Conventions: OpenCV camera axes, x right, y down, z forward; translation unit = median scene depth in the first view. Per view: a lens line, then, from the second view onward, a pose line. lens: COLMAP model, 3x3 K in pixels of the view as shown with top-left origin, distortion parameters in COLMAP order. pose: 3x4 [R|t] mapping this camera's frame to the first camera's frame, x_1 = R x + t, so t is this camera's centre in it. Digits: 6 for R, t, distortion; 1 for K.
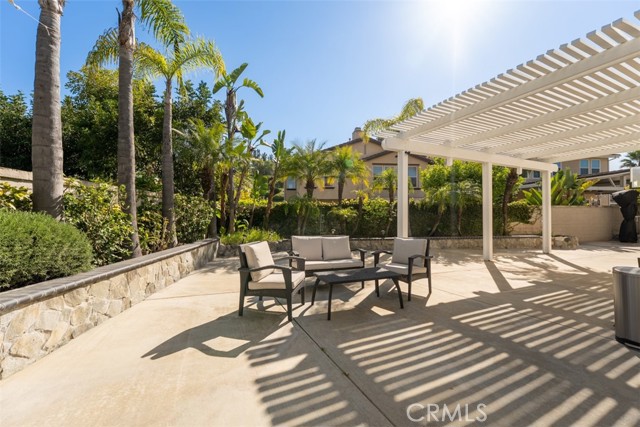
lens RADIAL K [[254.6, 0, 319.9], [0, 254.6, 211.0], [0, 0, 1]] dist [-0.002193, -0.000774]
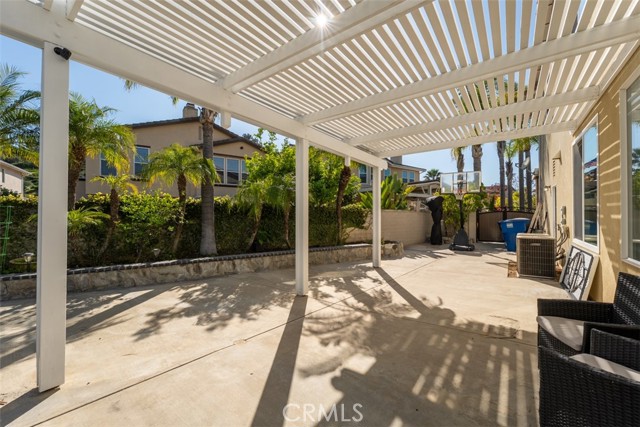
lens RADIAL K [[257.3, 0, 320.0], [0, 257.3, 213.5], [0, 0, 1]] dist [-0.000616, -0.000181]
pose [[0.879247, 0.006738, 0.476318, 0.301783], [-0.007552, 0.999971, -0.000204, -0.005613], [-0.476306, -0.003418, 0.879273, 0.320530]]
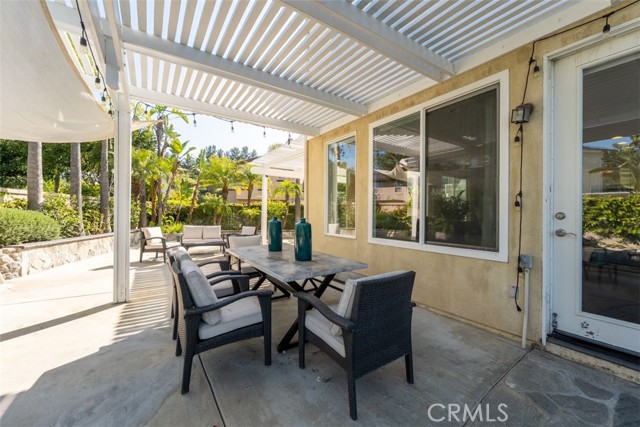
lens RADIAL K [[254.6, 0, 319.9], [0, 254.6, 211.0], [0, 0, 1]] dist [-0.002193, -0.000774]
pose [[0.988996, 0.014154, 0.147265, 0.275535], [-0.015127, 0.999871, 0.005488, -0.011599], [-0.147168, -0.007656, 0.989082, -0.420540]]
